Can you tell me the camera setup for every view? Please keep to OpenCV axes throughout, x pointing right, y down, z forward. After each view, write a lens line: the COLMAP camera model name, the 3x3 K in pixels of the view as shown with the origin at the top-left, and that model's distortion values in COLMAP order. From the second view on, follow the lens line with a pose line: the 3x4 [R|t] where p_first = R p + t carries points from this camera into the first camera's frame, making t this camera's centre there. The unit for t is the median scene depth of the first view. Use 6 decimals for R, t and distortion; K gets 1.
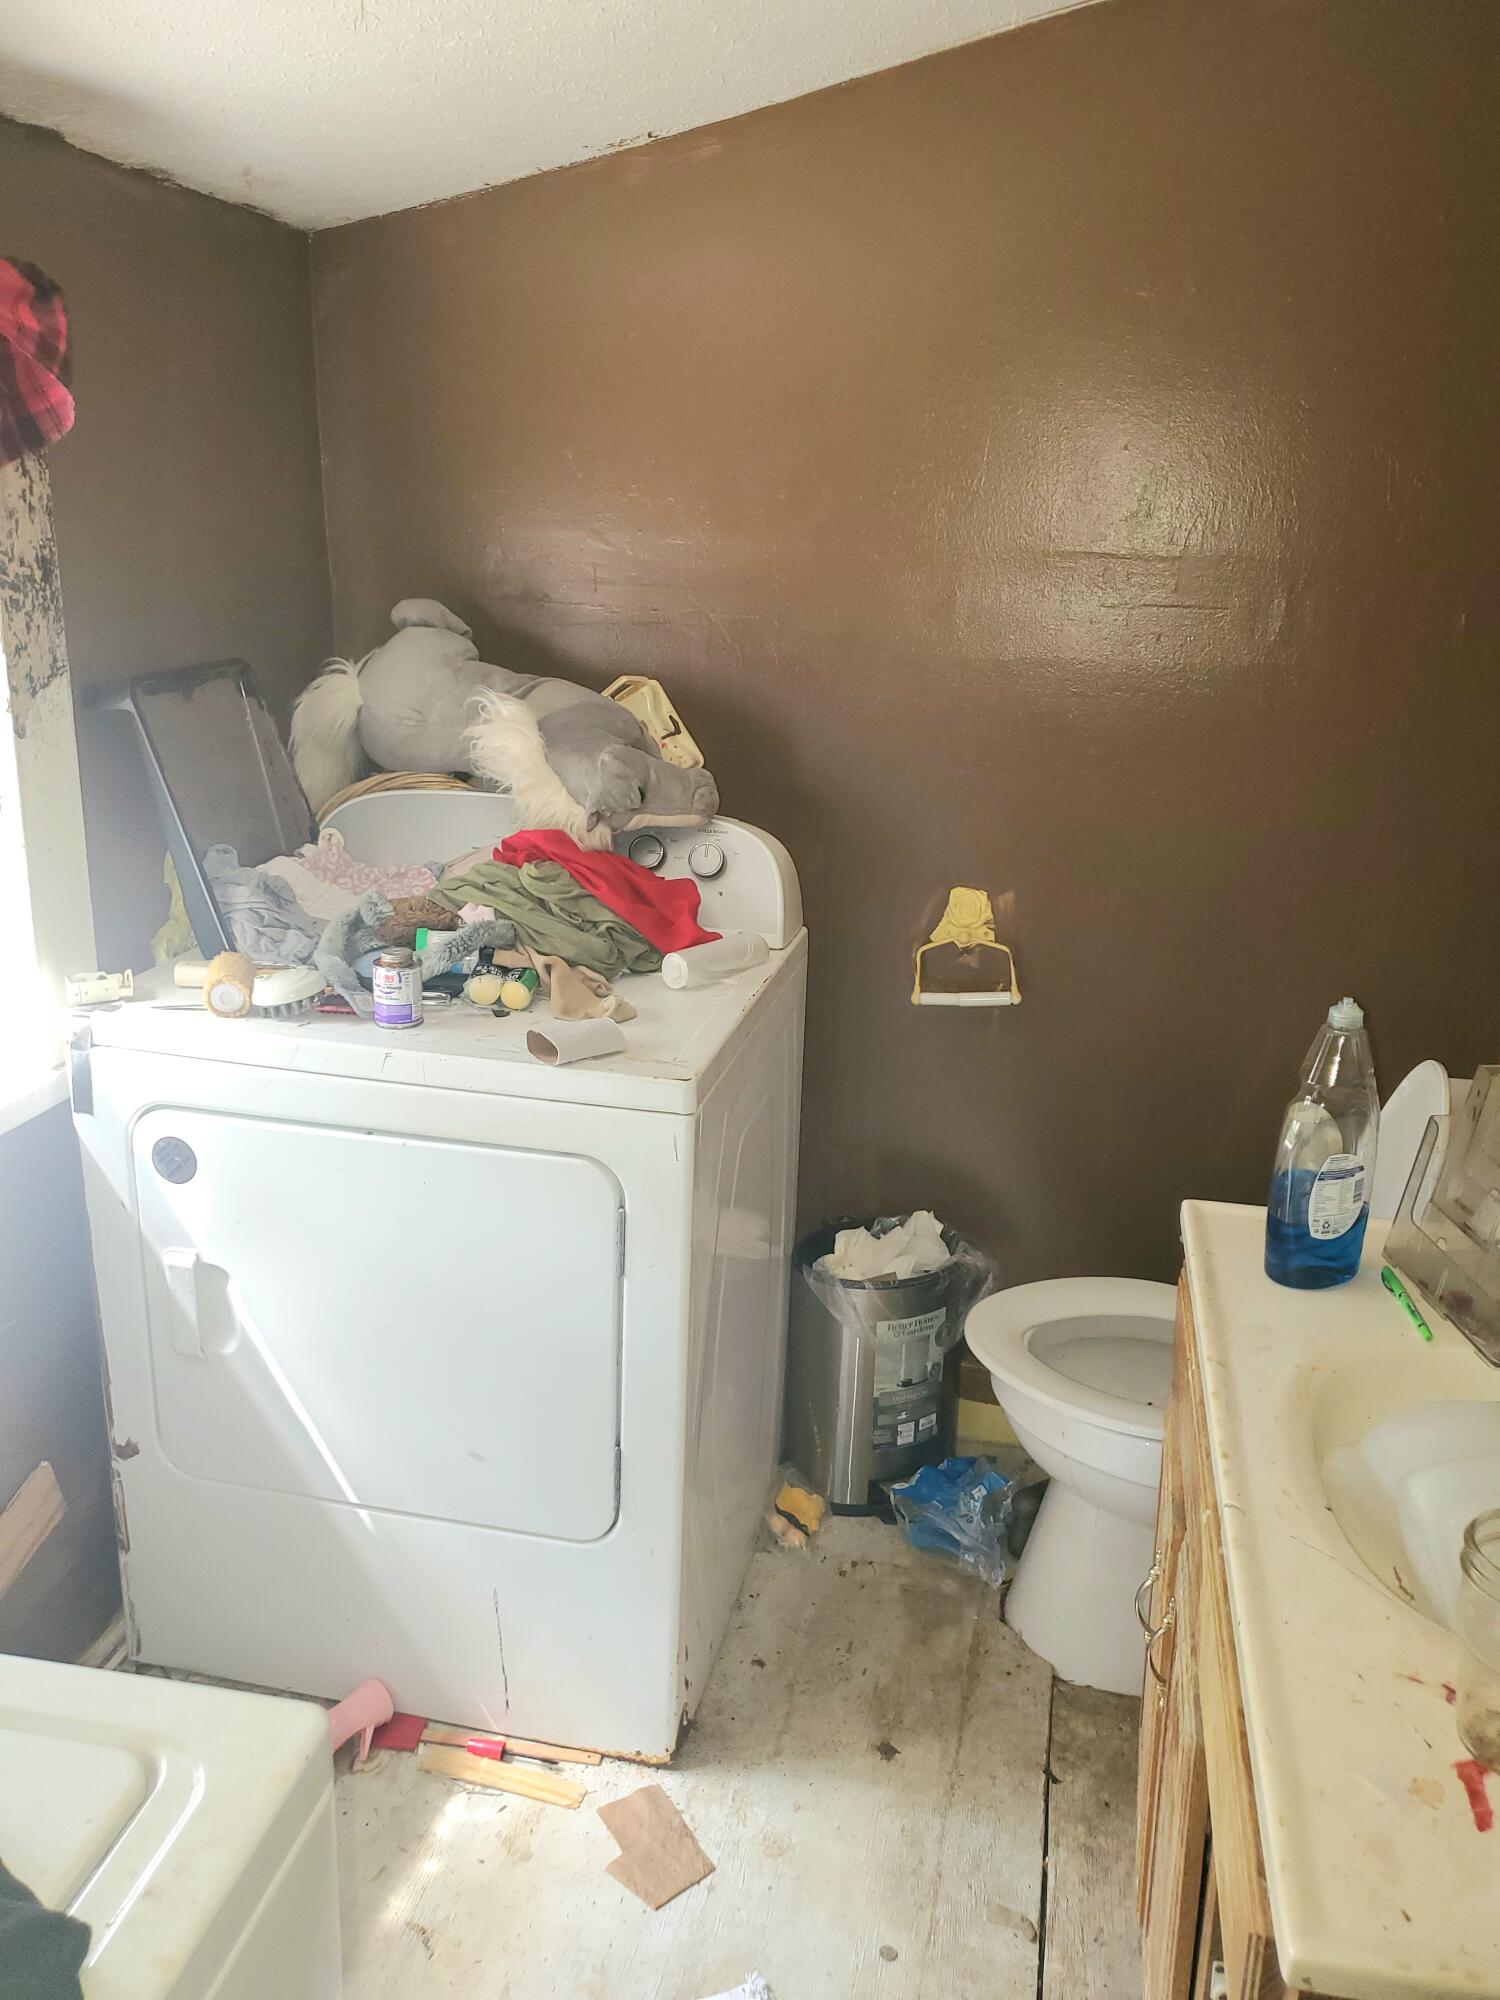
lens RADIAL K [[1559.4, 0, 768.9], [0, 1559.4, 961.9], [0, 0, 1]] dist [0.007866, -0.010042]
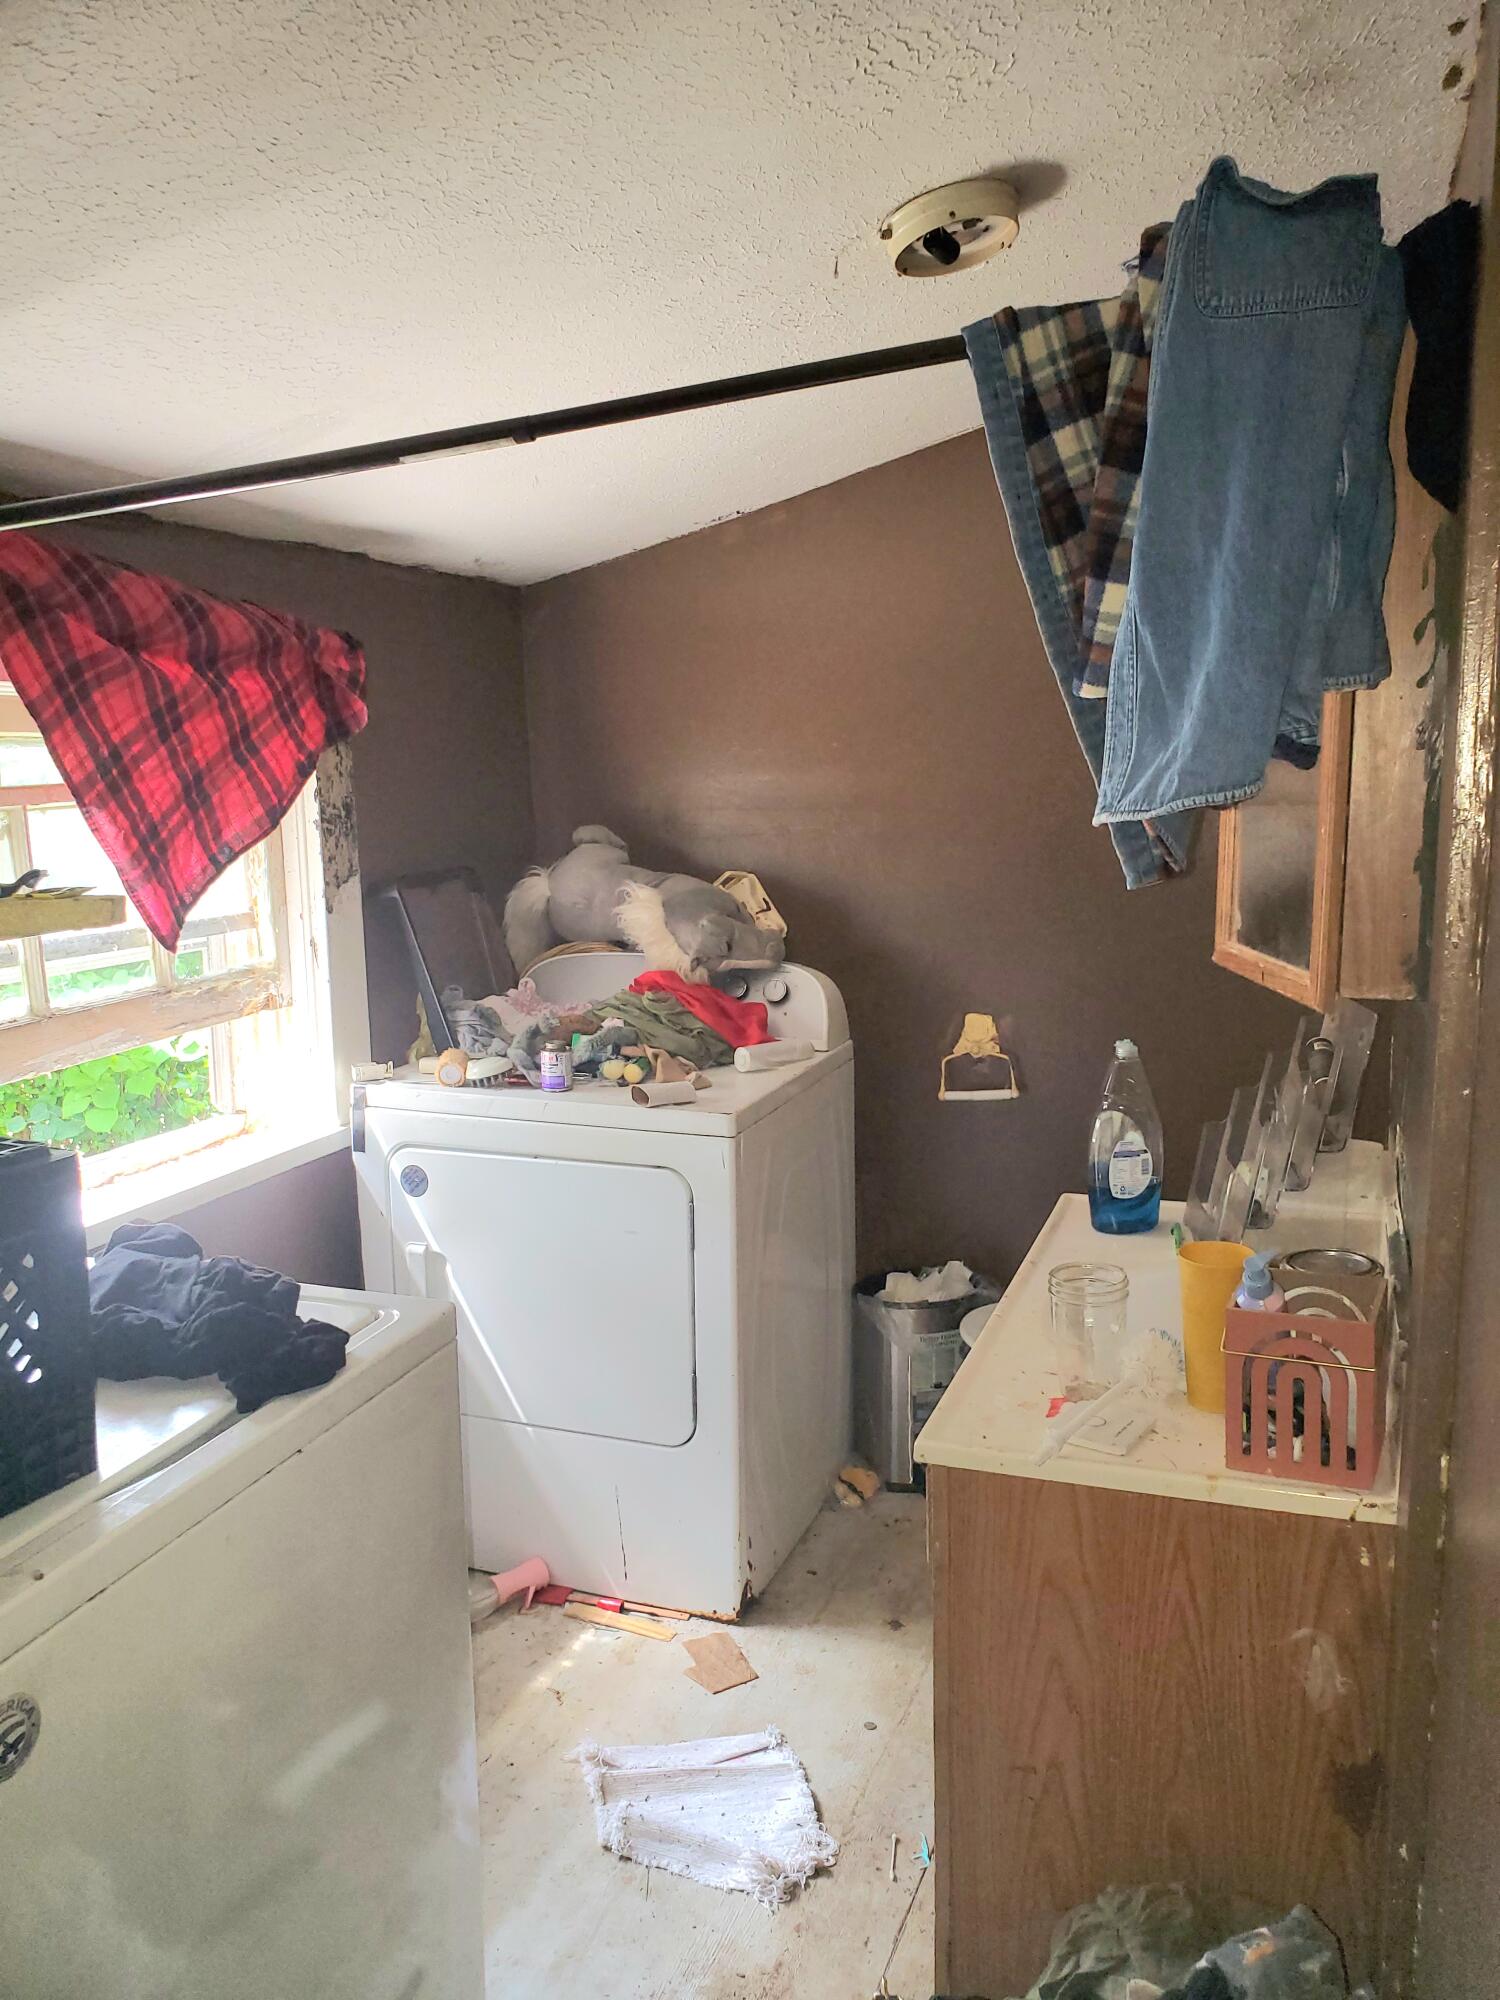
lens RADIAL K [[1559.4, 0, 760.0], [0, 1559.4, 986.7], [0, 0, 1]] dist [0.007866, -0.010042]
pose [[0.985950, -0.024296, -0.165265, 0.202856], [0.001781, 0.990838, -0.135043, 0.137581], [0.167032, 0.132852, 0.976960, -0.445928]]
